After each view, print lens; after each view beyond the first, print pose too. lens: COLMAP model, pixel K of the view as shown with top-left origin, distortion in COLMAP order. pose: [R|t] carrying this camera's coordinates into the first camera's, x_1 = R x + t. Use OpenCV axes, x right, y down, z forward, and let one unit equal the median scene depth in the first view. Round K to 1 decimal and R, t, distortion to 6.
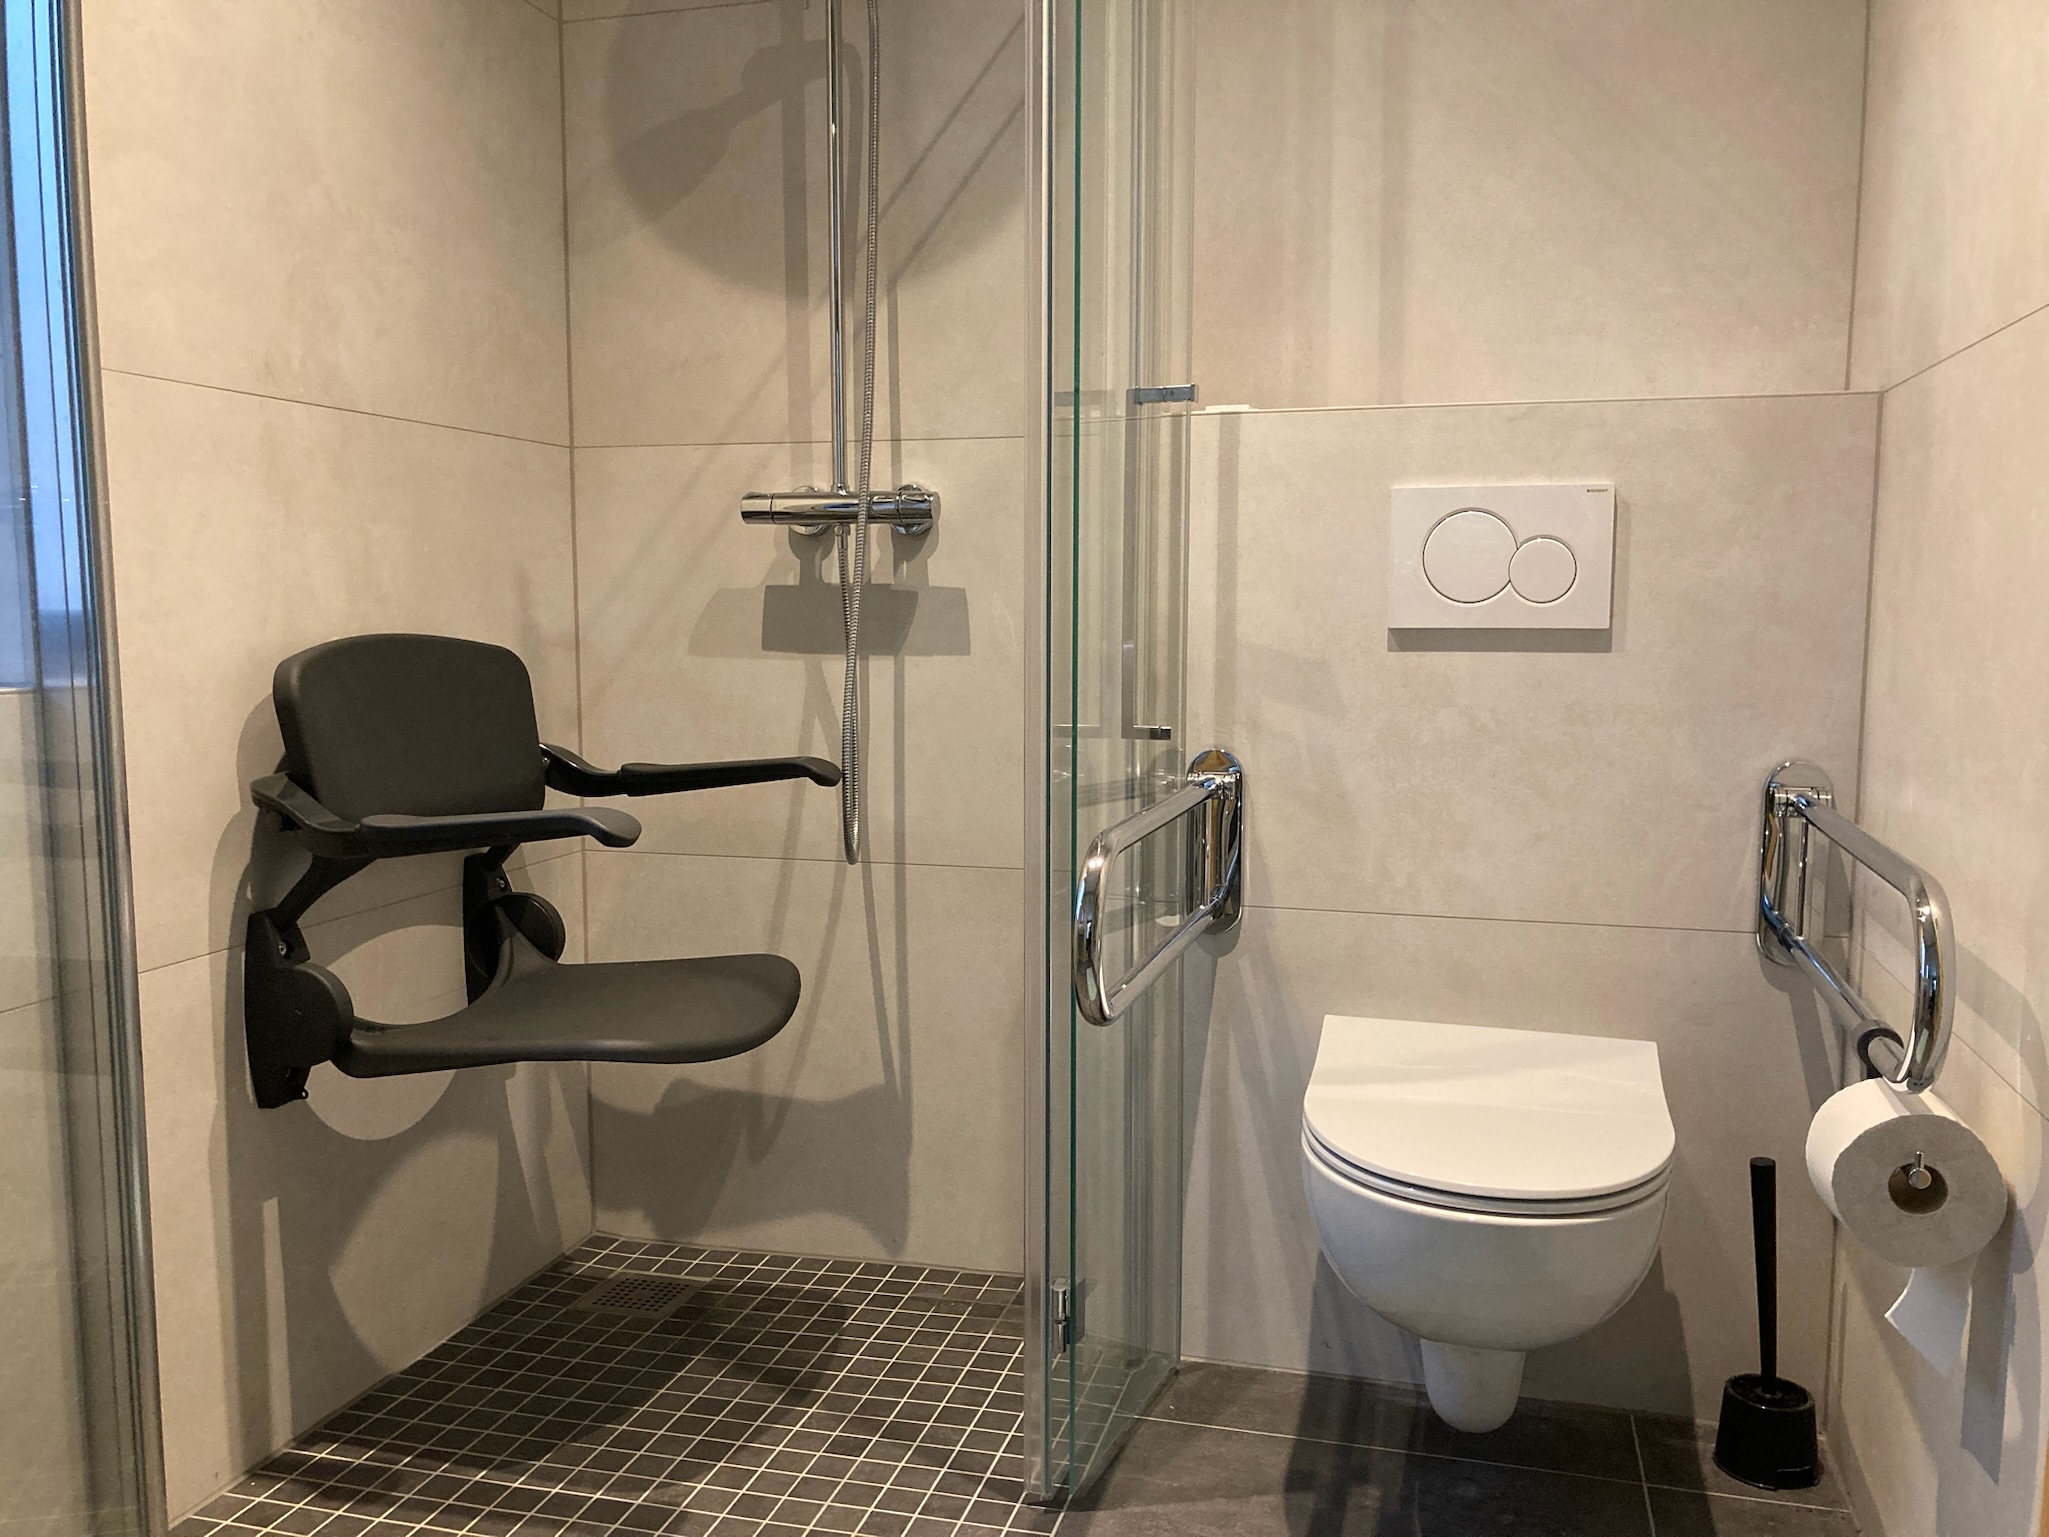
lens RADIAL K [[1664.3, 0, 1043.7], [0, 1664.3, 787.9], [0, 0, 1]] dist [0.033652, -0.014264]
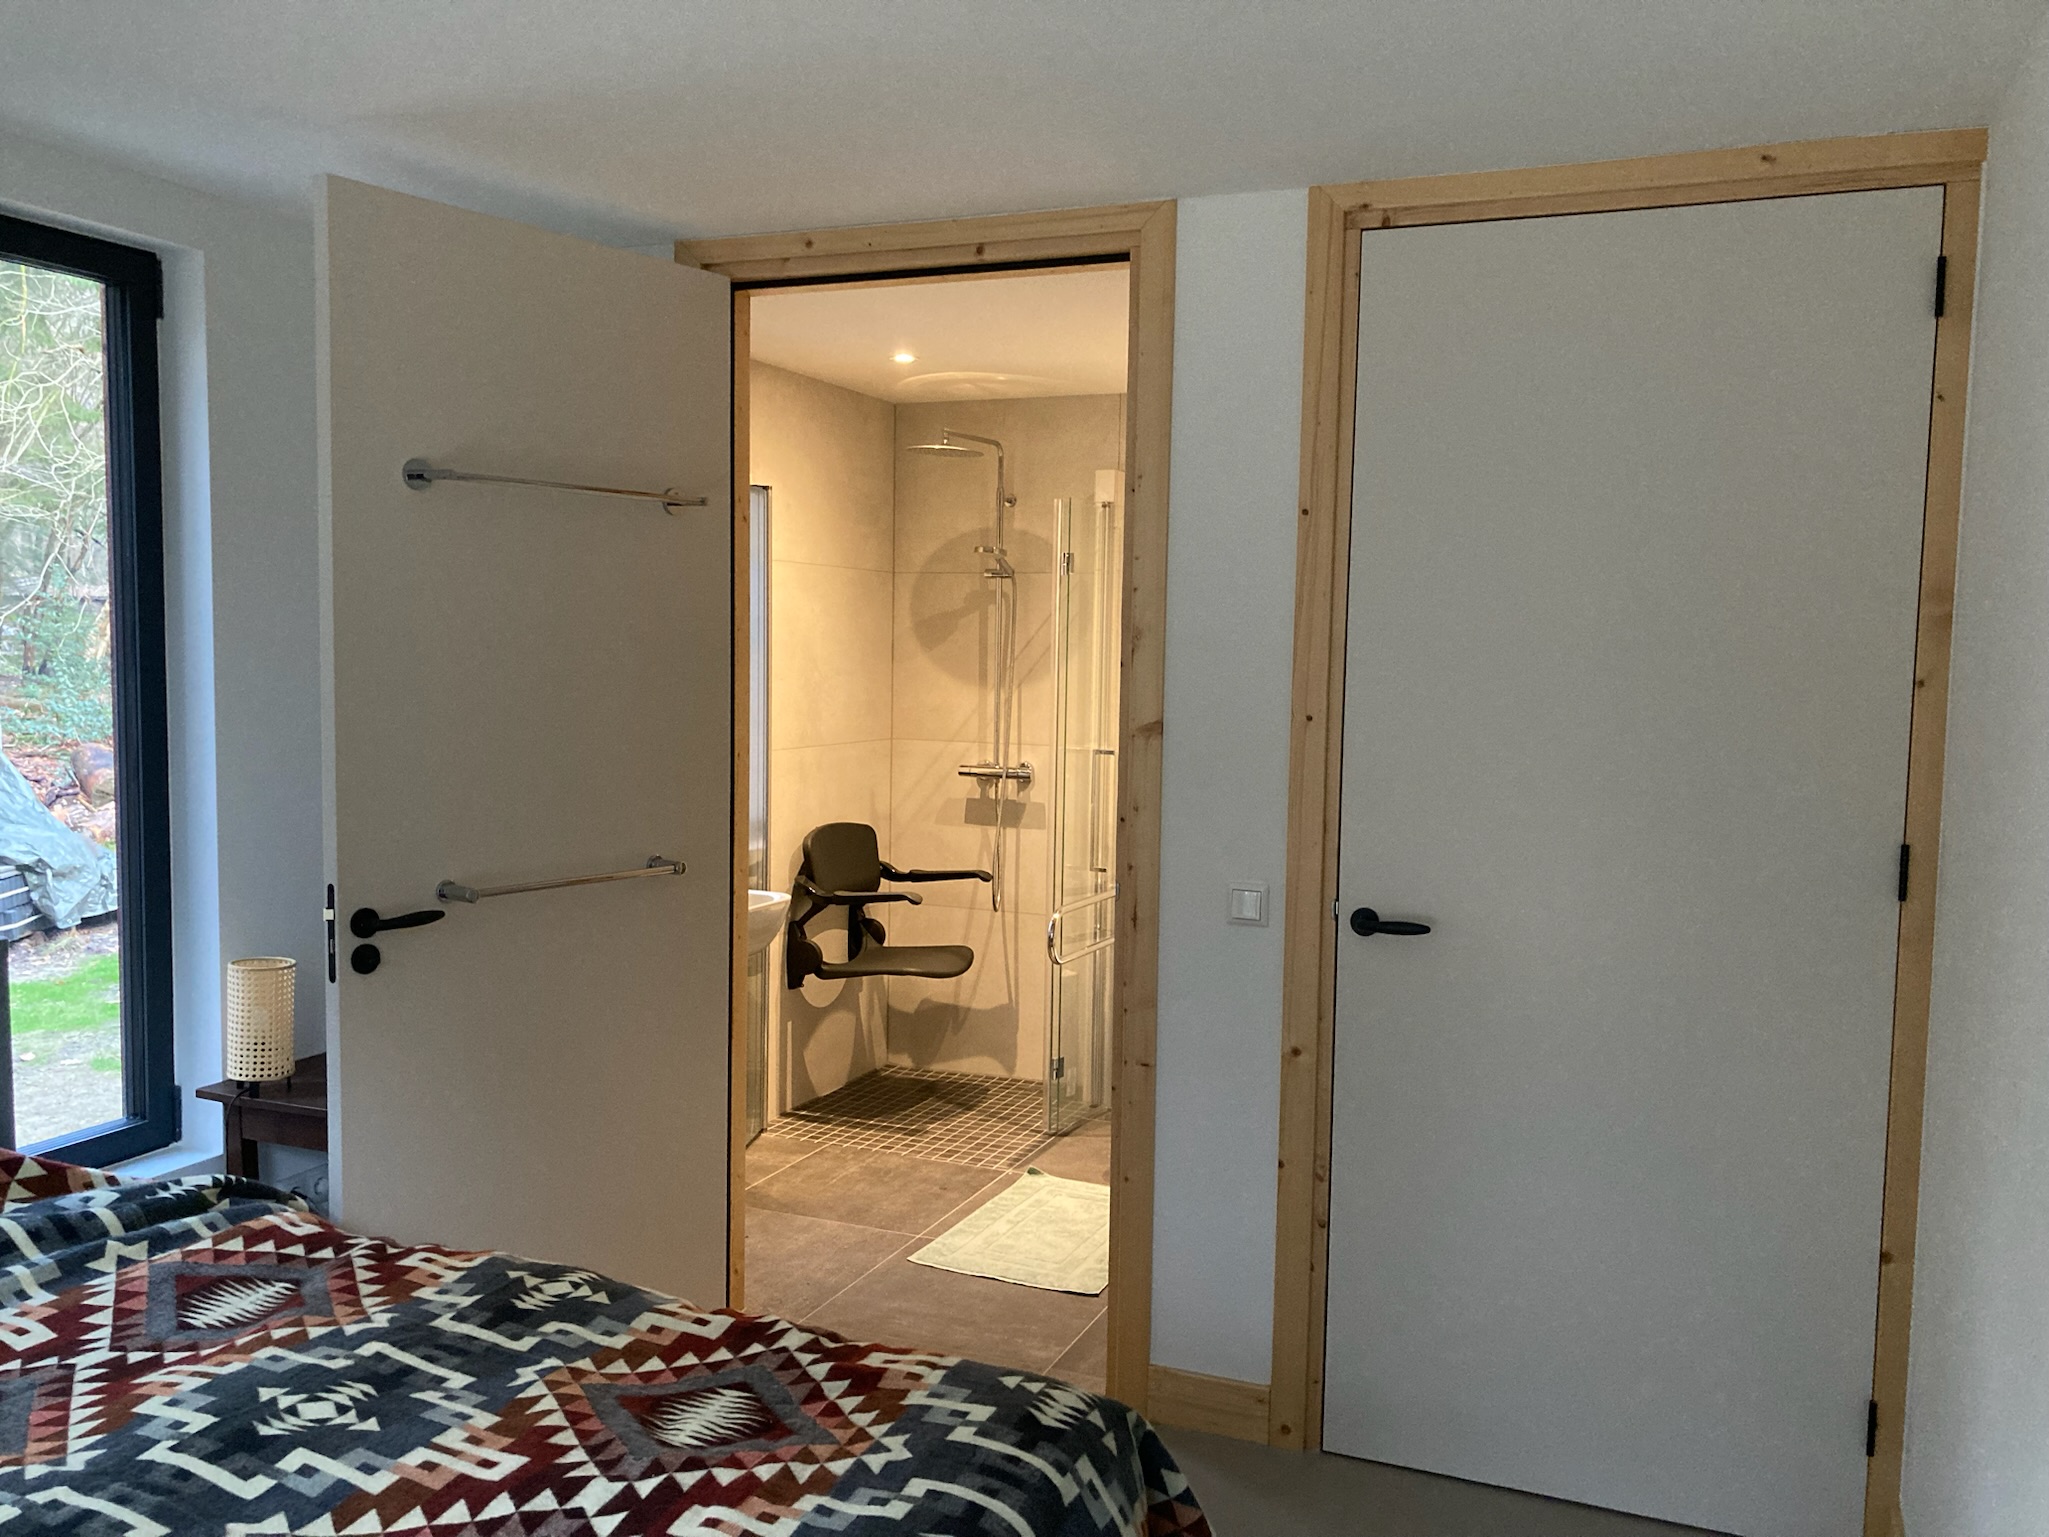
lens RADIAL K [[1664.3, 0, 1016.5], [0, 1664.3, 752.5], [0, 0, 1]] dist [0.033652, -0.014264]
pose [[0.989578, 0.024748, -0.141853, 0.293691], [-0.031185, 0.998574, -0.043333, -0.095847], [0.140578, 0.047305, 0.988939, -1.653760]]
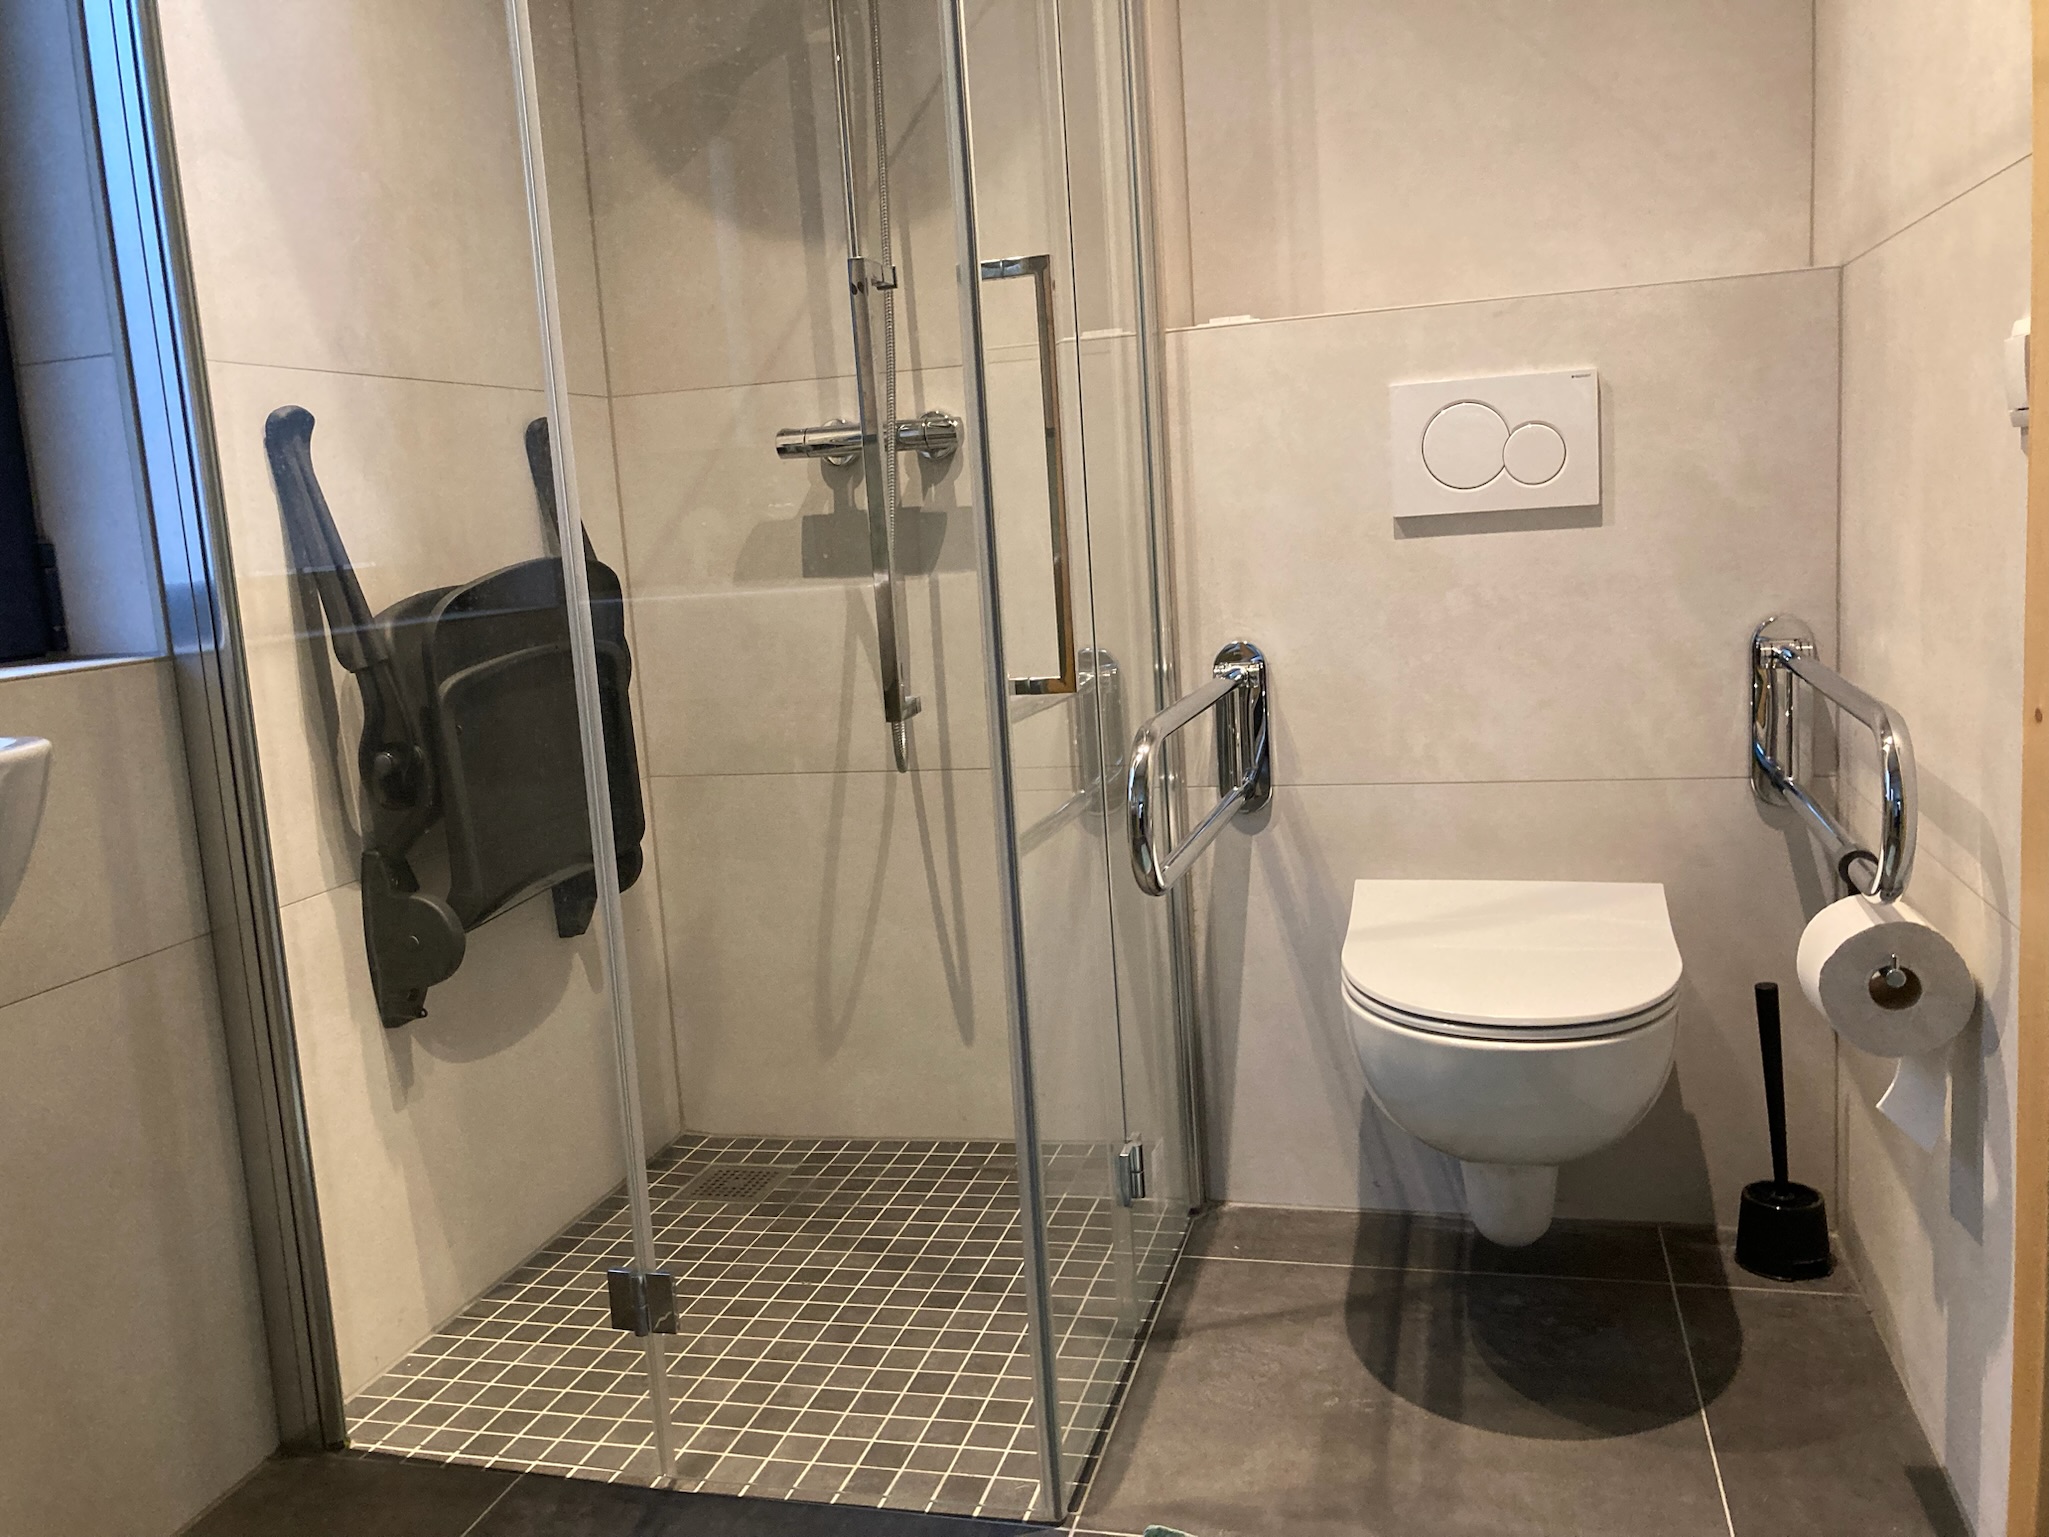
lens RADIAL K [[1664.3, 0, 1040.5], [0, 1664.3, 755.7], [0, 0, 1]] dist [0.033652, -0.014264]
pose [[0.997795, -0.065659, -0.009733, -0.017679], [0.065964, 0.997194, 0.035390, 0.003453], [0.007382, -0.035954, 0.999326, -0.072218]]
